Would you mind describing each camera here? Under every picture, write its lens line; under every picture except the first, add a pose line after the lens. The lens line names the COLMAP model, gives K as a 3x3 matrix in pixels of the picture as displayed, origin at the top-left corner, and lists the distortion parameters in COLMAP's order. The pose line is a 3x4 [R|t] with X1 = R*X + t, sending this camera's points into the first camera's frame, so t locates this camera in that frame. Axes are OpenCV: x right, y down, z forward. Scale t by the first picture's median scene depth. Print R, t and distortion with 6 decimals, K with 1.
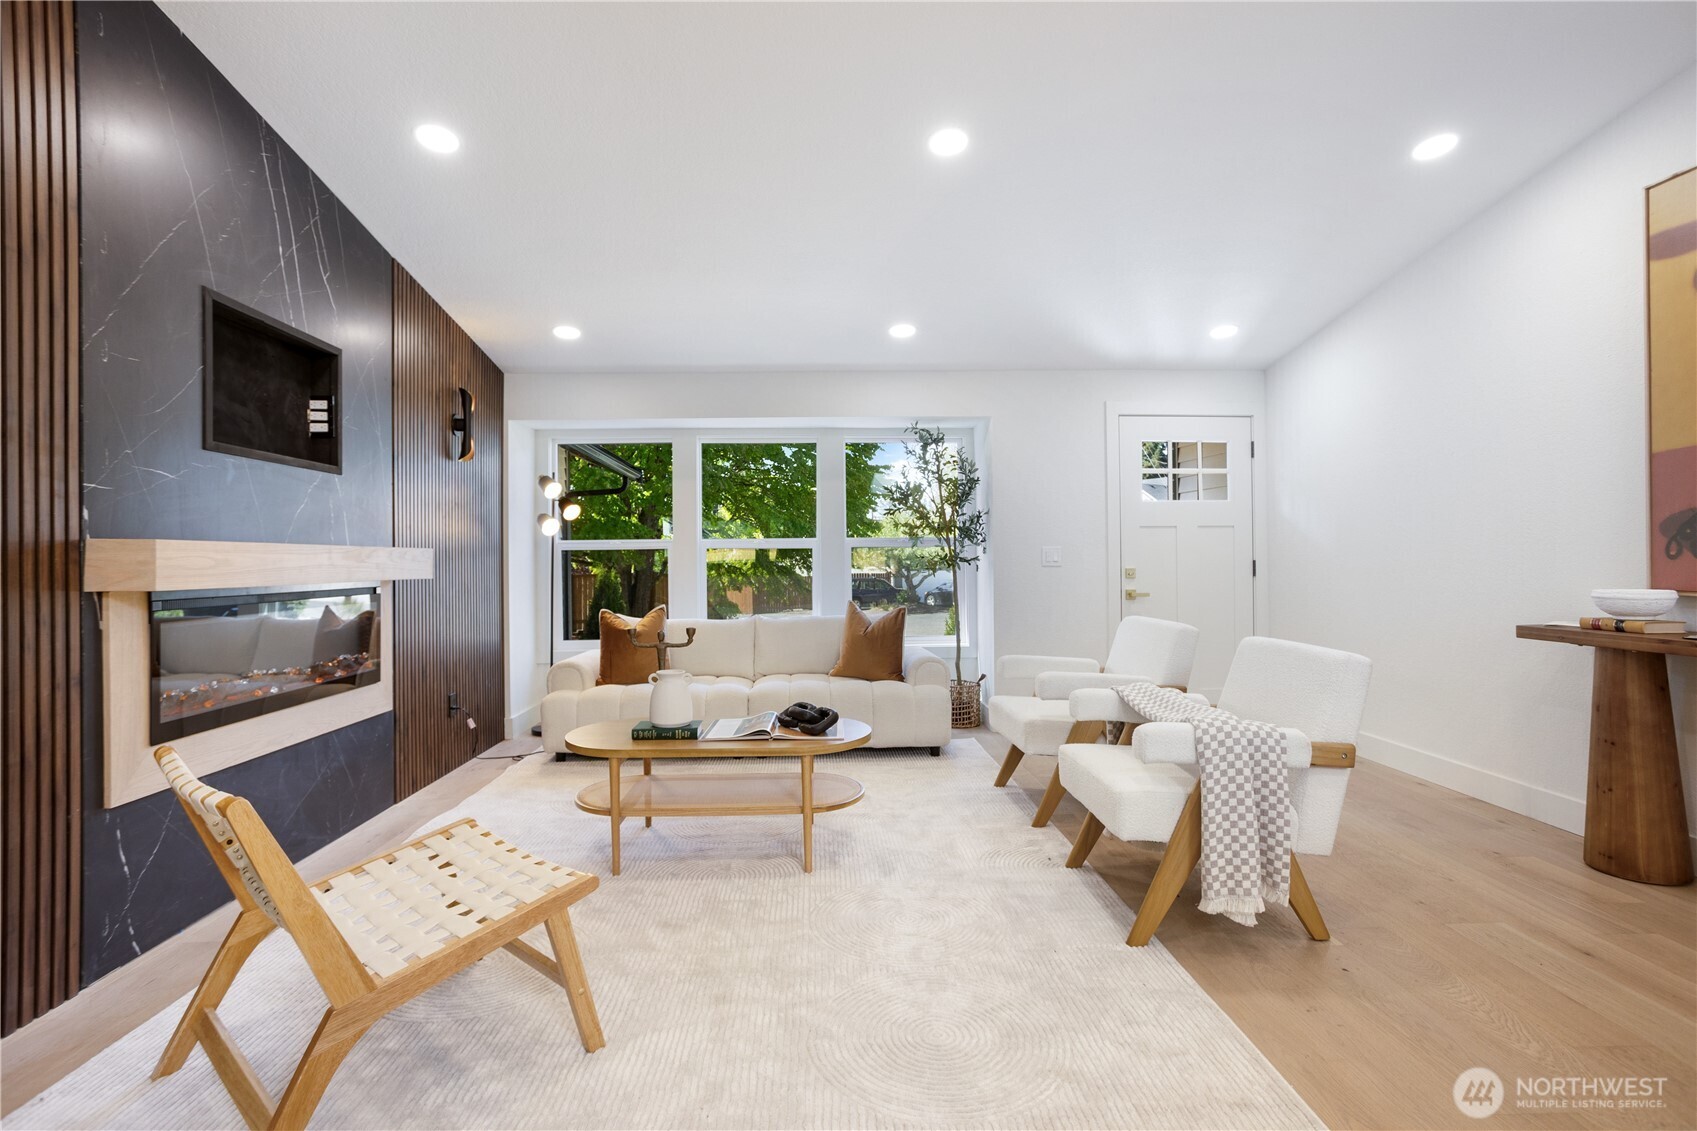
lens RADIAL K [[834.1, 0, 848.3], [0, 834.1, 552.8], [0, 0, 1]] dist [-0.044779, 0.028784]
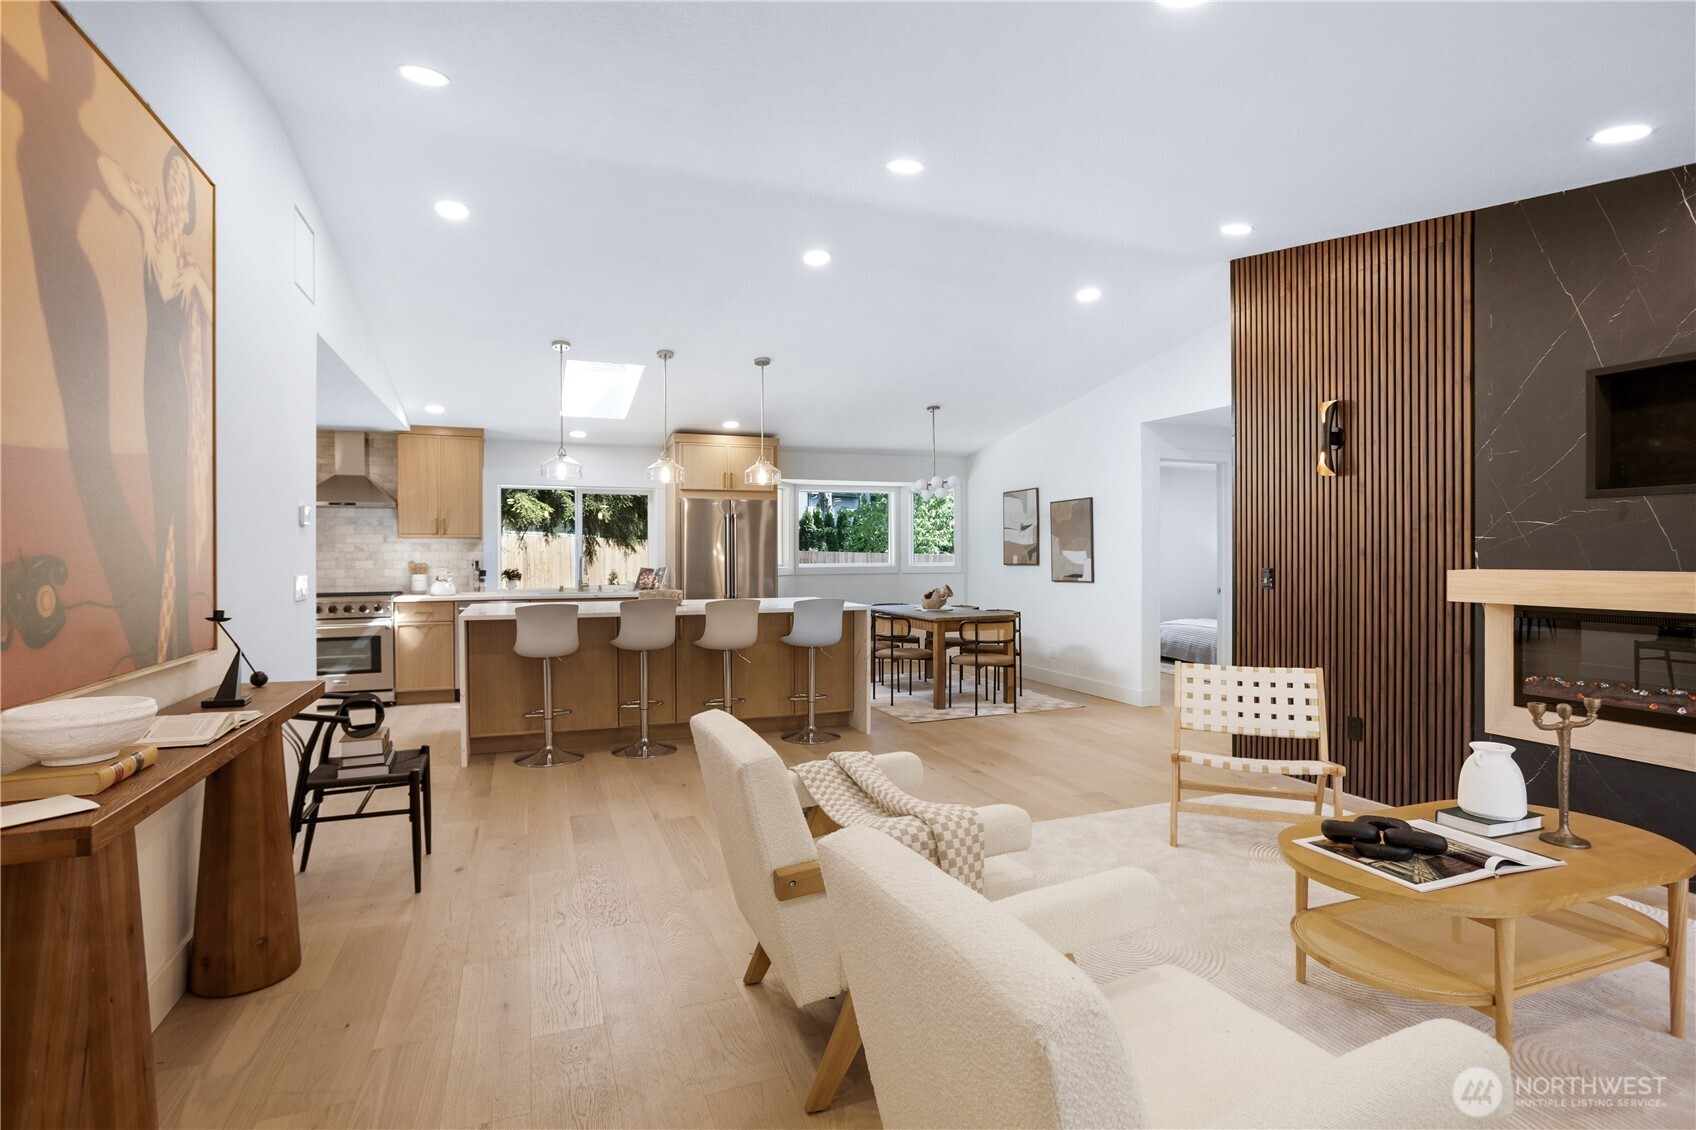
lens RADIAL K [[833.6, 0, 848.4], [0, 833.6, 560.0], [0, 0, 1]] dist [-0.044779, 0.028784]
pose [[-0.944519, 0.008799, -0.328339, 0.595785], [0.009351, 0.999956, -0.000101, -0.033415], [0.328323, -0.003166, -0.944560, 1.510552]]
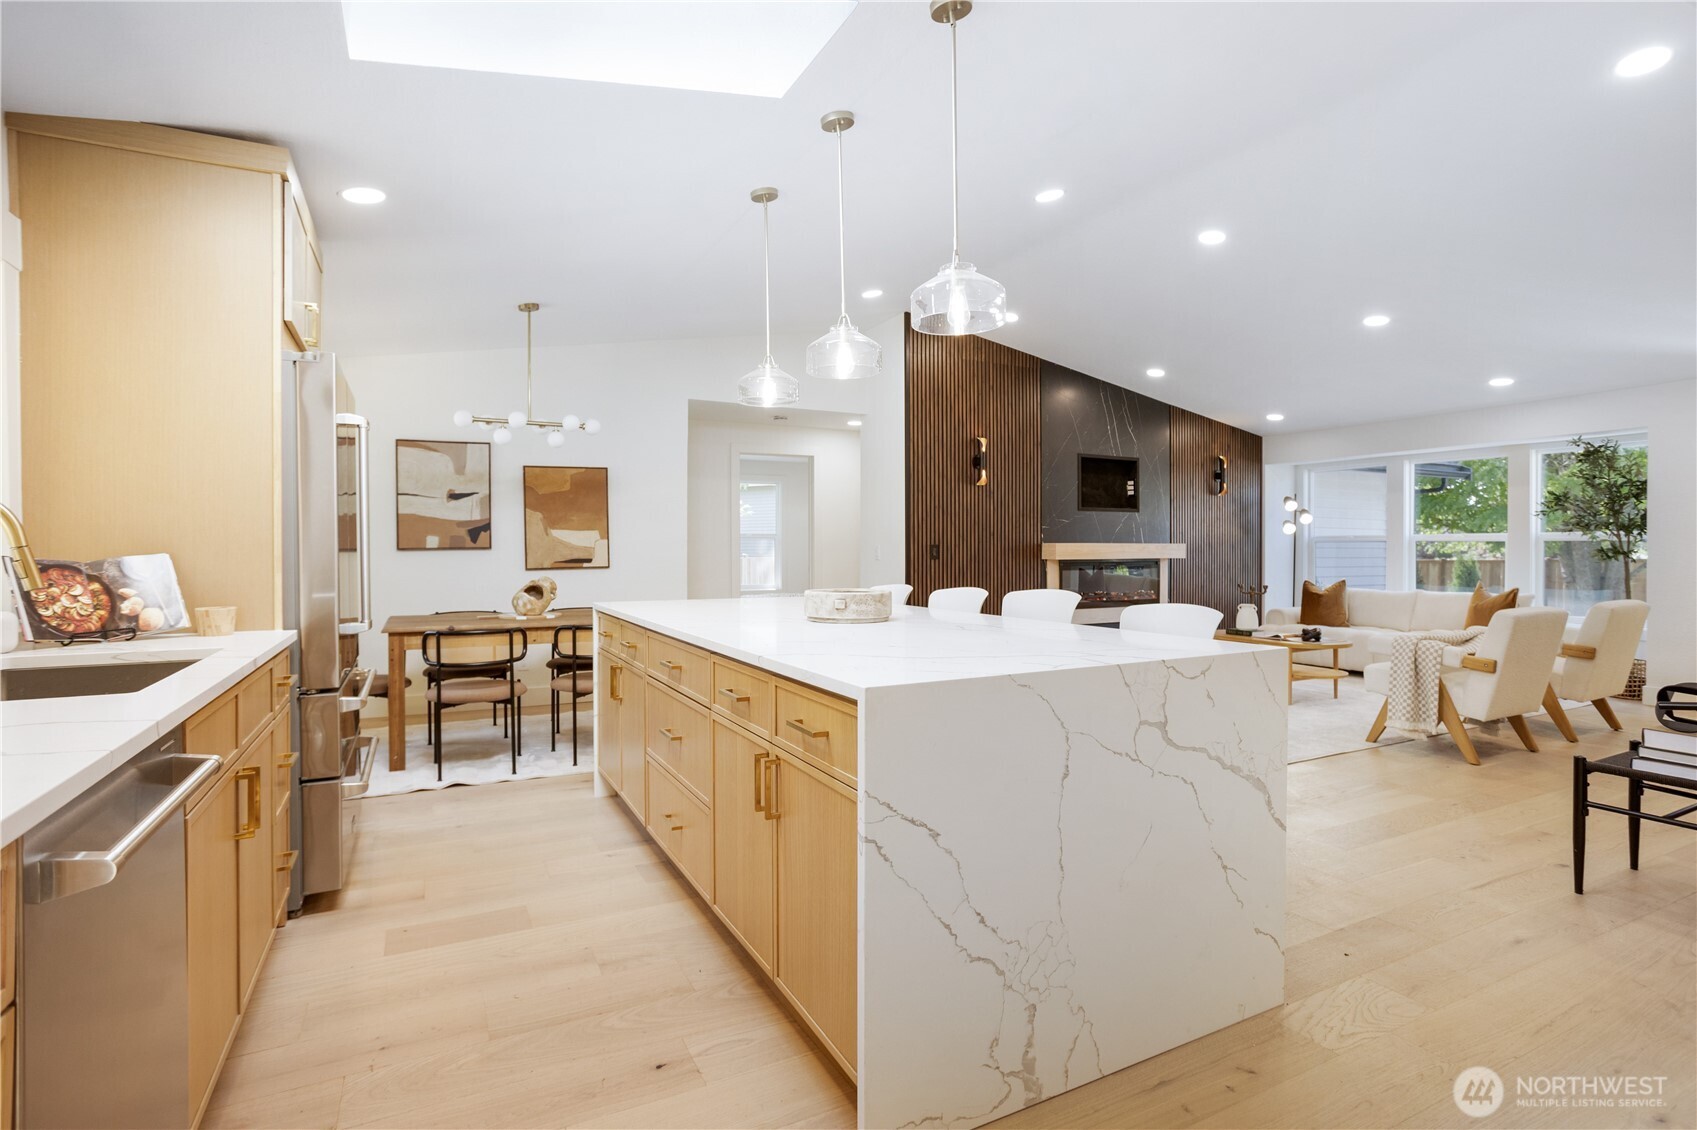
lens RADIAL K [[834.1, 0, 844.5], [0, 834.1, 555.5], [0, 0, 1]] dist [-0.044779, 0.028784]
pose [[0.424828, 0.019139, -0.905072, 1.228913], [0.006529, 0.999686, 0.024204, -0.037483], [0.905251, -0.016192, 0.424569, -0.796967]]
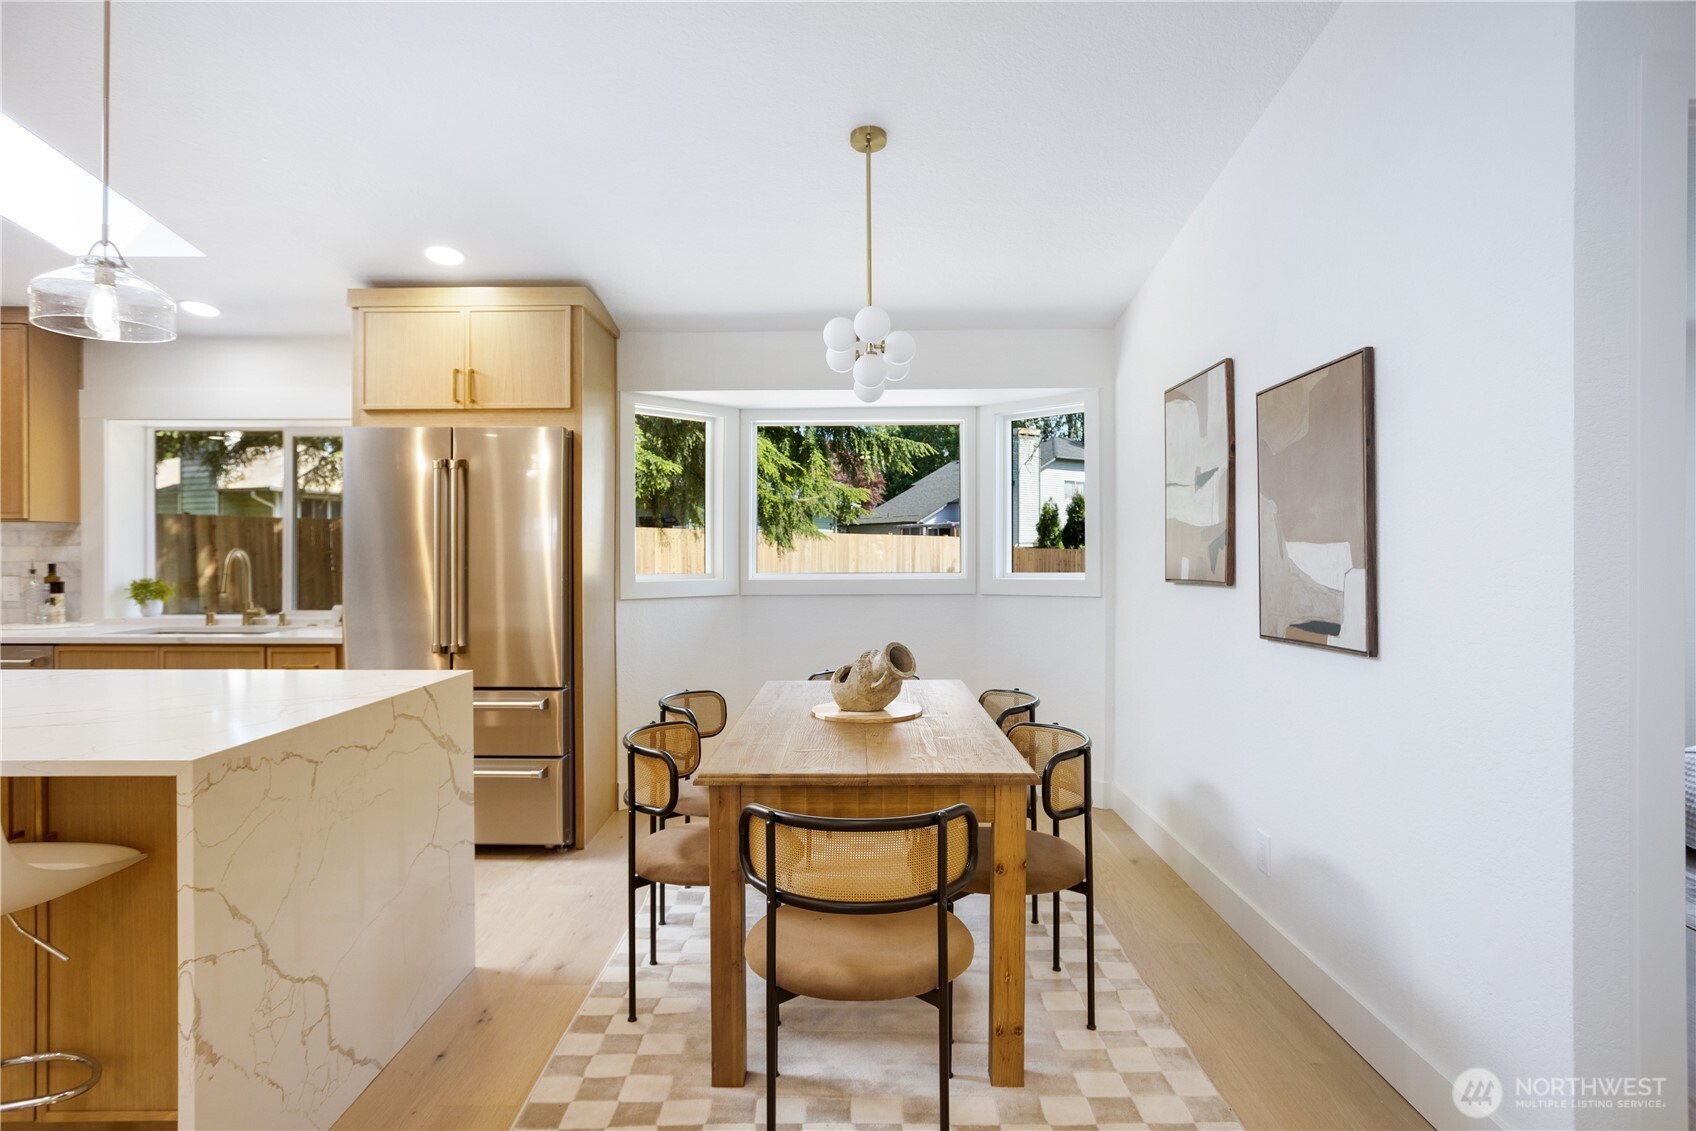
lens RADIAL K [[939.7, 0, 845.8], [0, 939.7, 550.9], [0, 0, 1]] dist [-0.006147, -0.000398]
pose [[-0.998958, 0.005676, 0.045286, -0.443439], [0.005127, 0.999912, -0.012233, -0.038935], [-0.045351, -0.011988, -0.998899, 0.274267]]
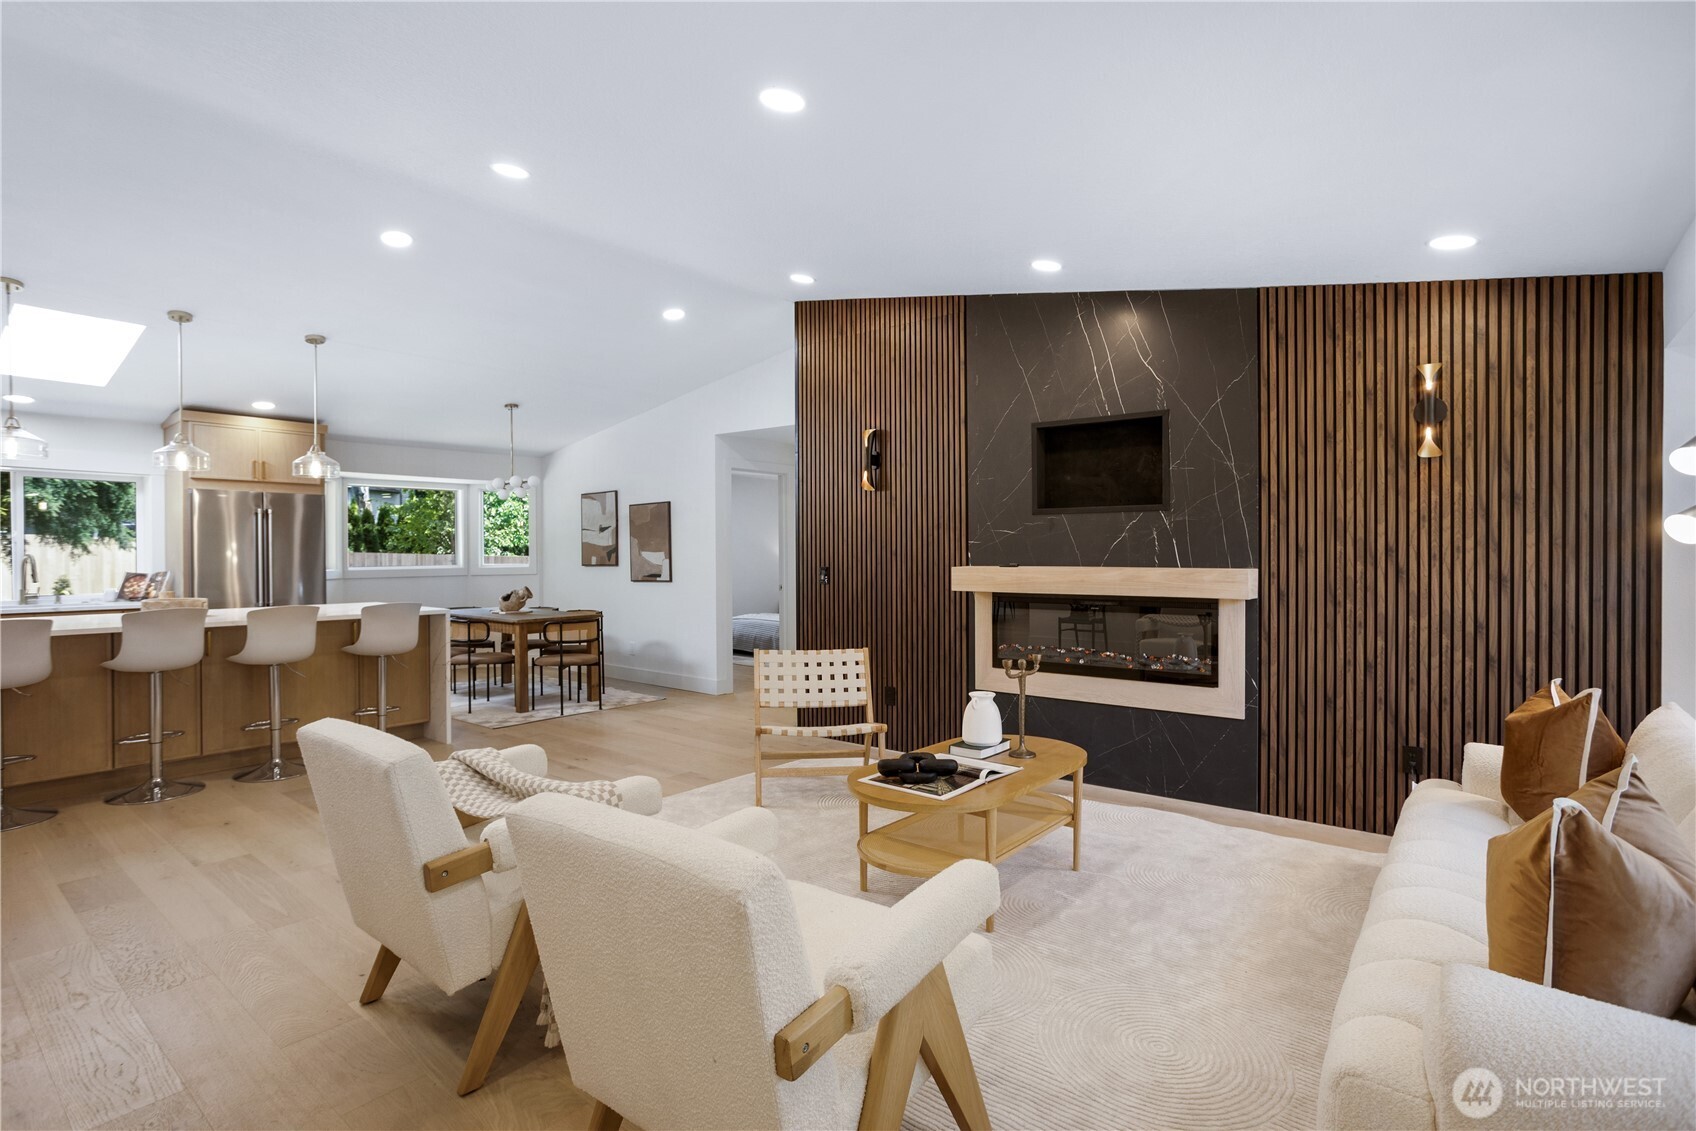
lens RADIAL K [[833.6, 0, 849.8], [0, 833.6, 554.8], [0, 0, 1]] dist [-0.044779, 0.028784]
pose [[-0.657688, 0.007176, -0.753256, 0.696082], [0.012893, 0.999915, -0.001732, -0.033158], [0.753180, -0.010851, -0.657725, 1.562716]]
